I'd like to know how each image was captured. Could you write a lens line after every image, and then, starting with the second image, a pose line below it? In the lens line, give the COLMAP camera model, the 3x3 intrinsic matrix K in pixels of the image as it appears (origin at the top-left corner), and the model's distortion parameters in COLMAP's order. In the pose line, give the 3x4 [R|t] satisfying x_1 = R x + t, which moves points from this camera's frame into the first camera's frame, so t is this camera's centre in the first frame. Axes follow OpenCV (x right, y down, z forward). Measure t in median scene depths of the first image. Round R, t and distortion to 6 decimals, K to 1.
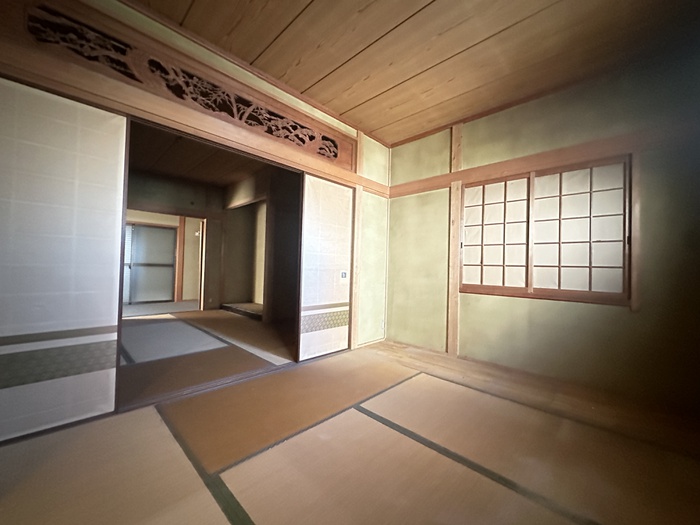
lens RADIAL K [[280.4, 0, 349.1], [0, 280.4, 262.0], [0, 0, 1]] dist [-0.005713, 0.001039]
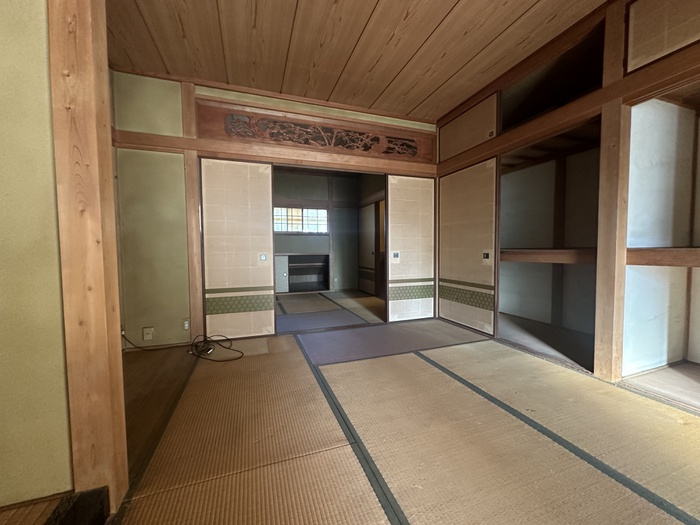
lens RADIAL K [[280.4, 0, 352.2], [0, 280.4, 262.8], [0, 0, 1]] dist [-0.005713, 0.001039]
pose [[0.897085, -0.008657, -0.441773, 0.255007], [0.039232, 0.997420, 0.060122, -0.003324], [0.440113, -0.071266, 0.895110, -0.224234]]
